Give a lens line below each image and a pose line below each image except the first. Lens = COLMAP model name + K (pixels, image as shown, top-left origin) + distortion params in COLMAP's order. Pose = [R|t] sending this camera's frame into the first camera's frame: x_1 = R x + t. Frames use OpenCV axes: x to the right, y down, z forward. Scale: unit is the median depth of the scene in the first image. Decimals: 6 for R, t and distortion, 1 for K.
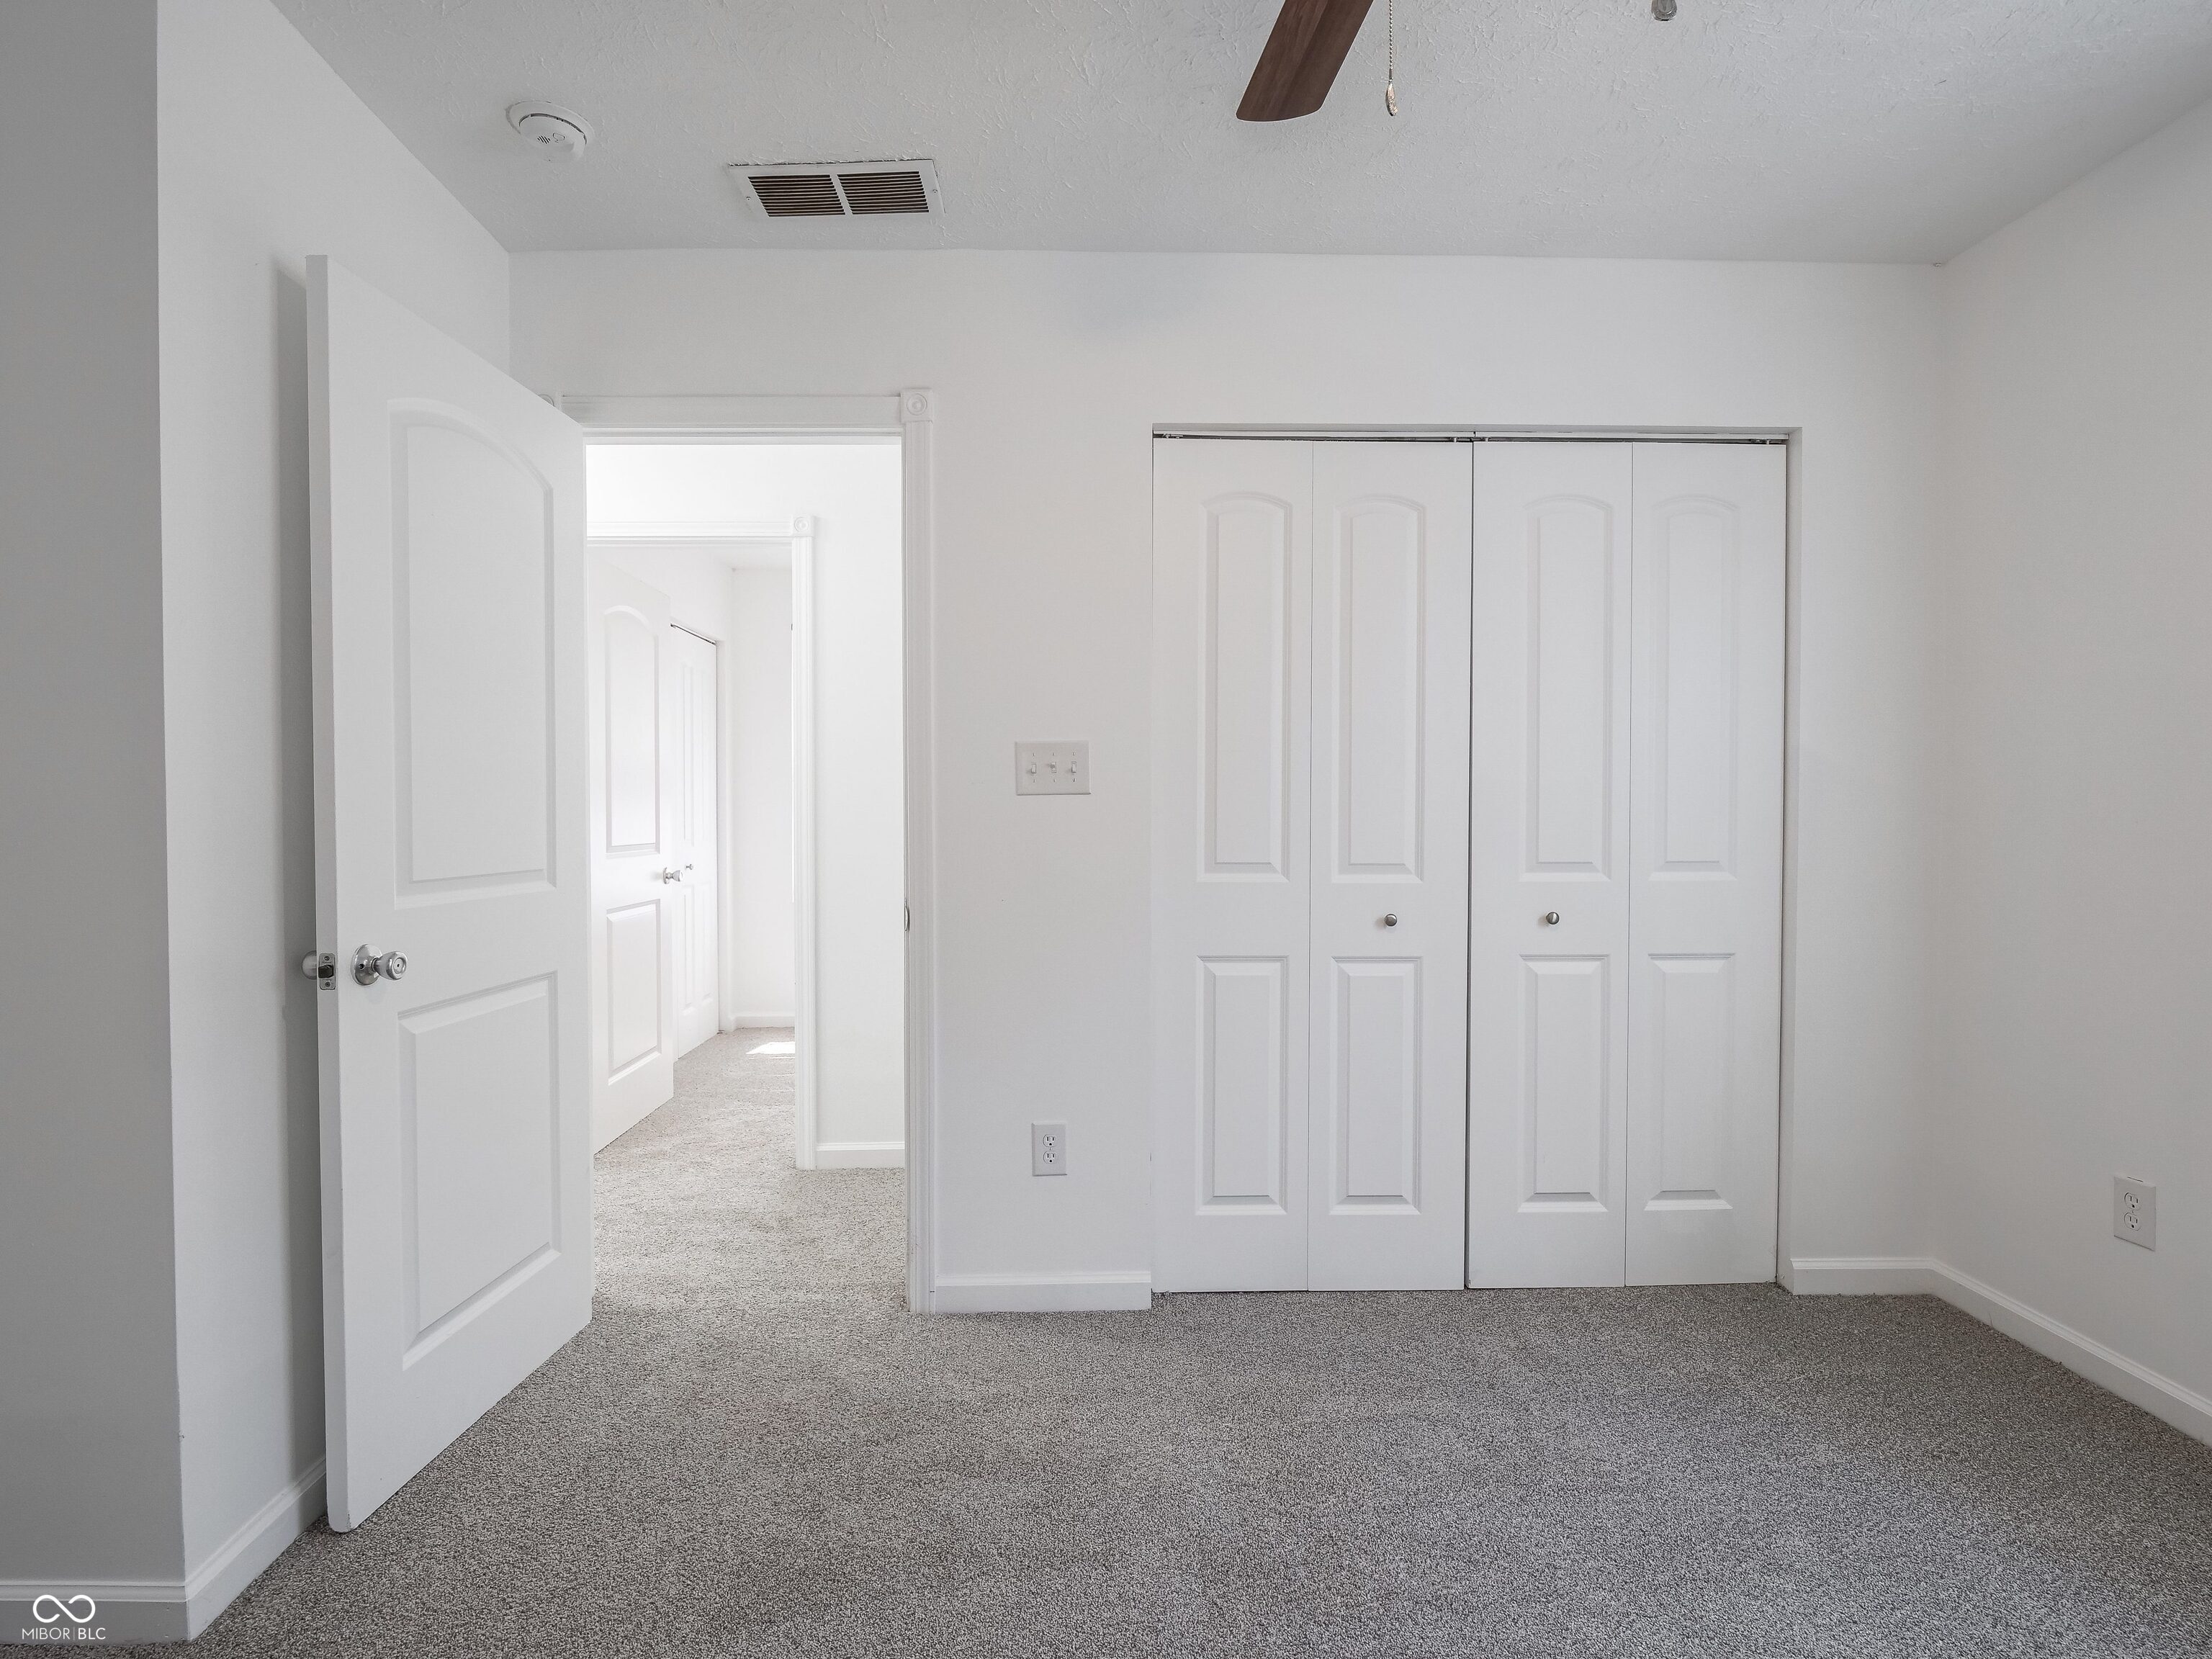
lens RADIAL K [[1082.5, 0, 1112.7], [0, 1082.5, 832.0], [0, 0, 1]] dist [-0.010852, -0.002954]
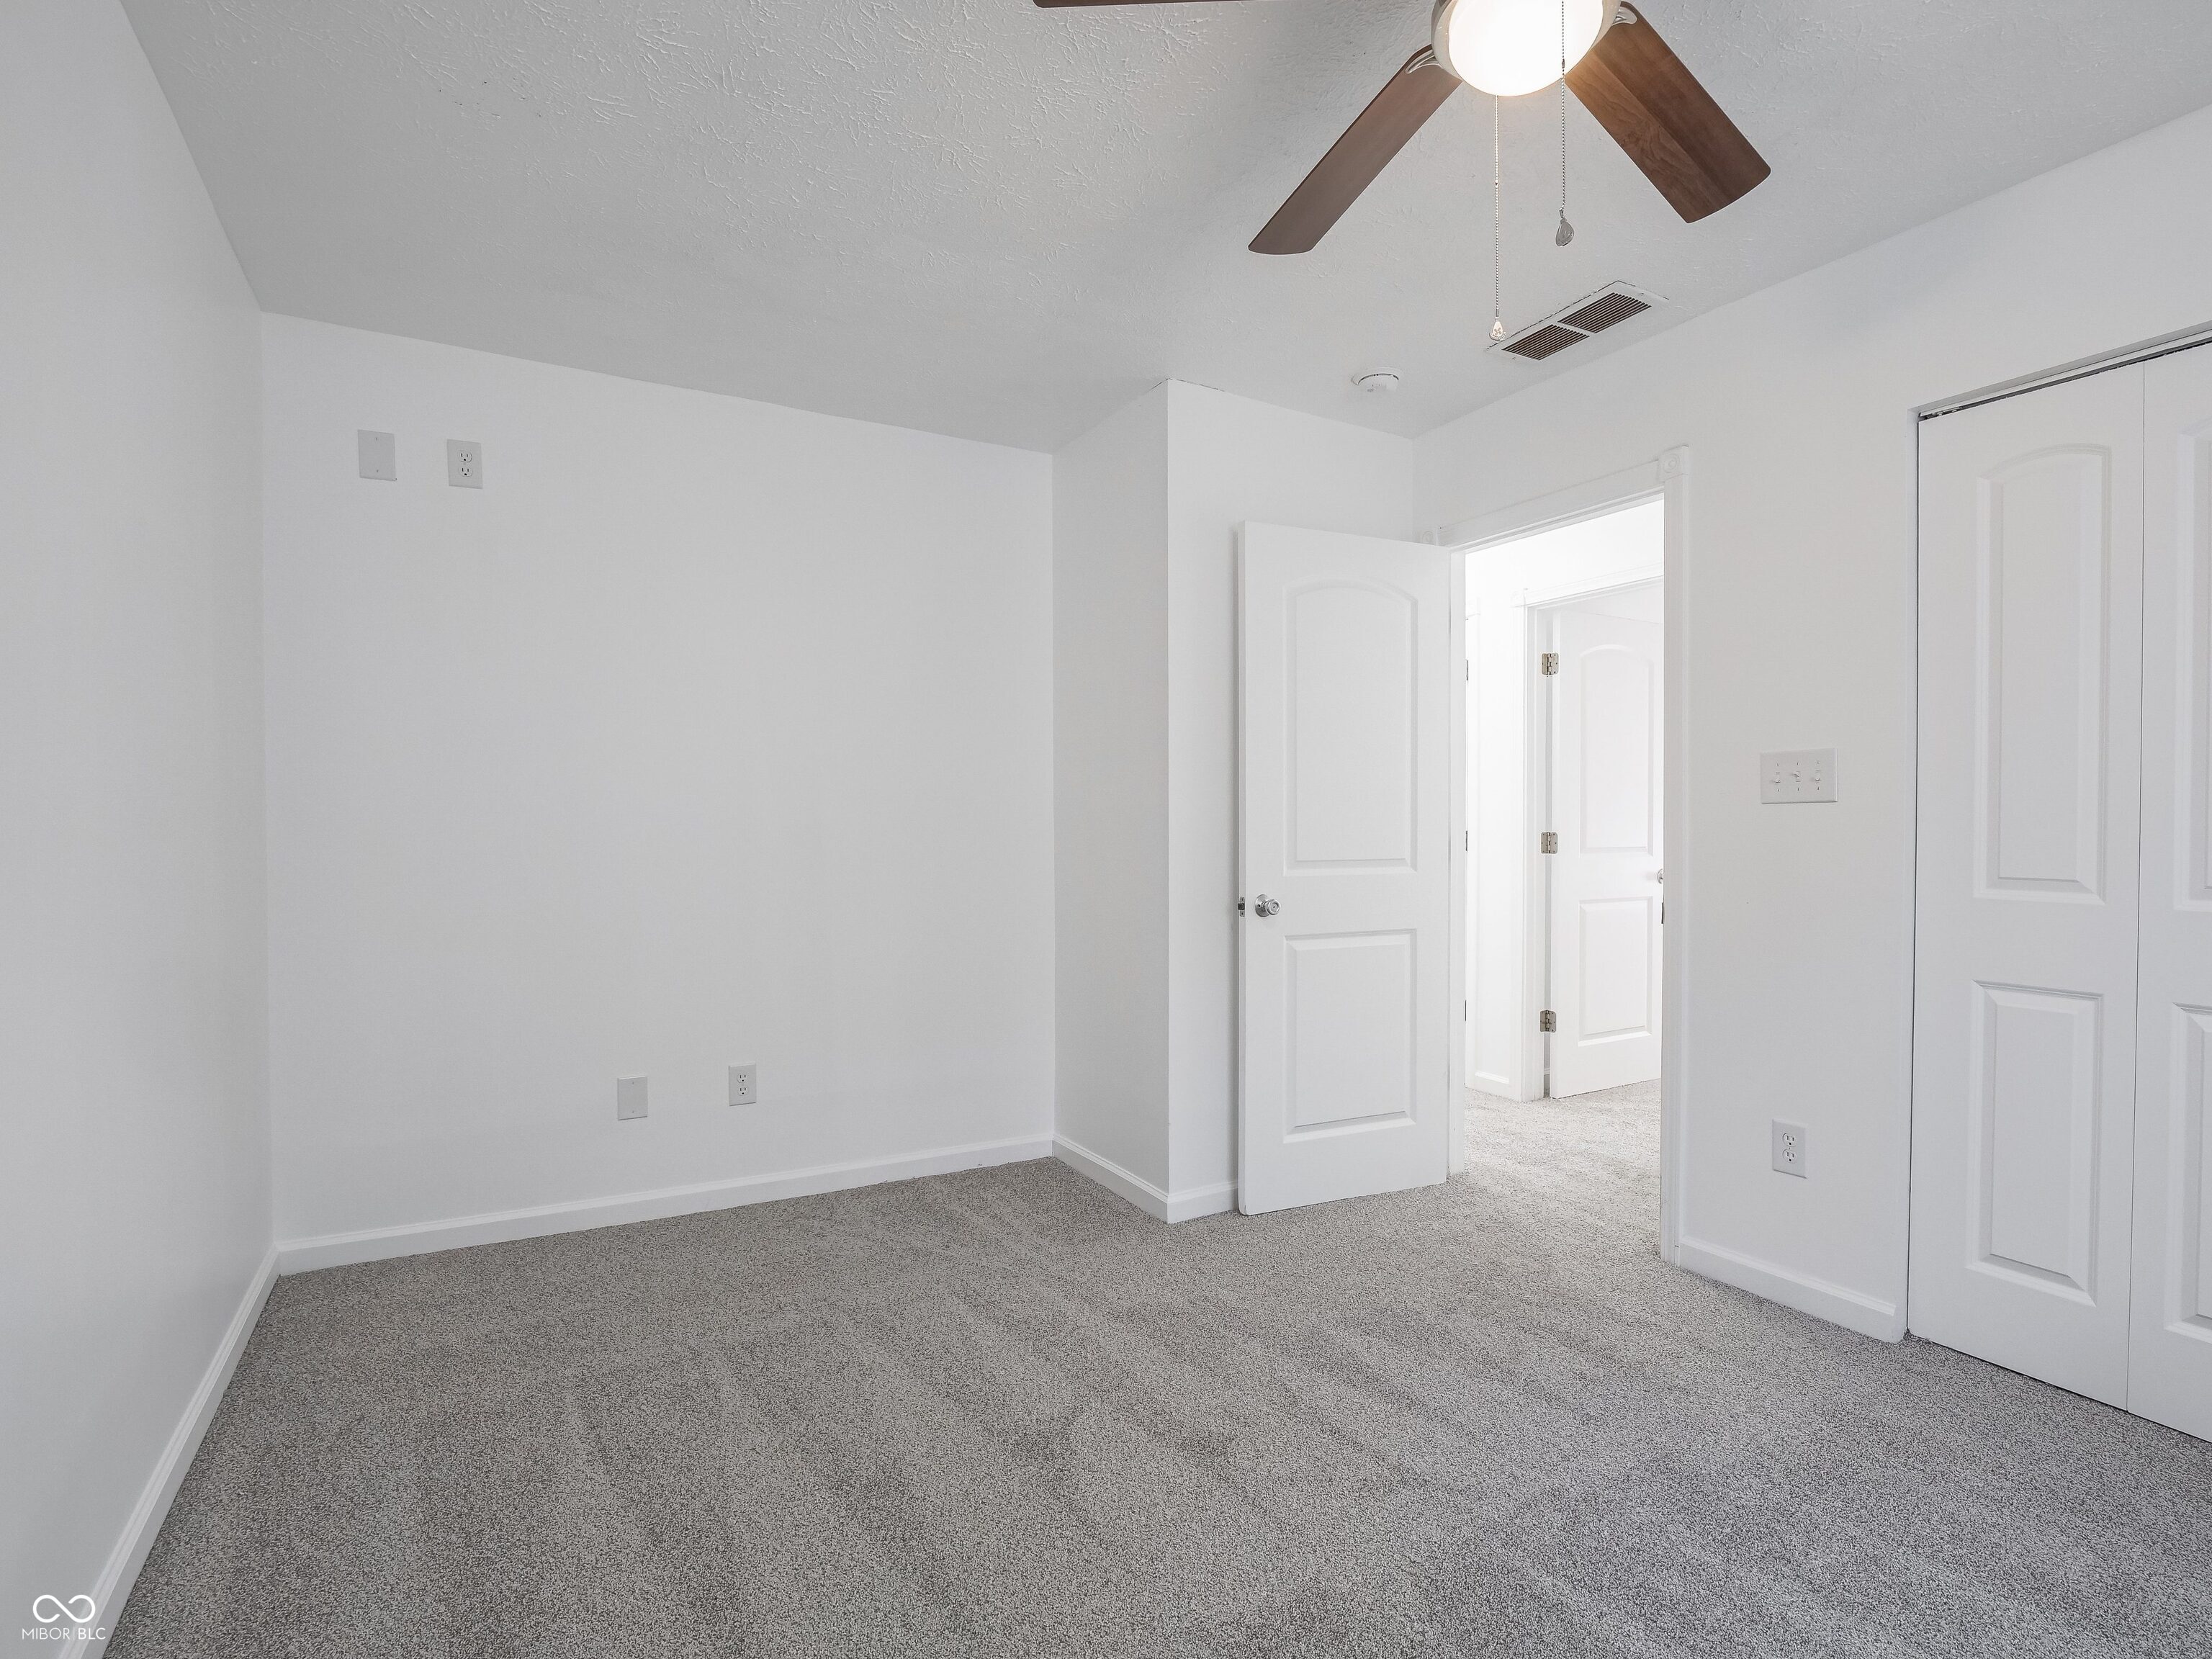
lens RADIAL K [[1082.5, 0, 1097.6], [0, 1082.5, 825.4], [0, 0, 1]] dist [-0.010852, -0.002954]
pose [[0.465378, 0.004284, -0.885102, 0.539841], [-0.013663, 0.999904, -0.002344, -0.001981], [0.885007, 0.013184, 0.465392, -0.061379]]
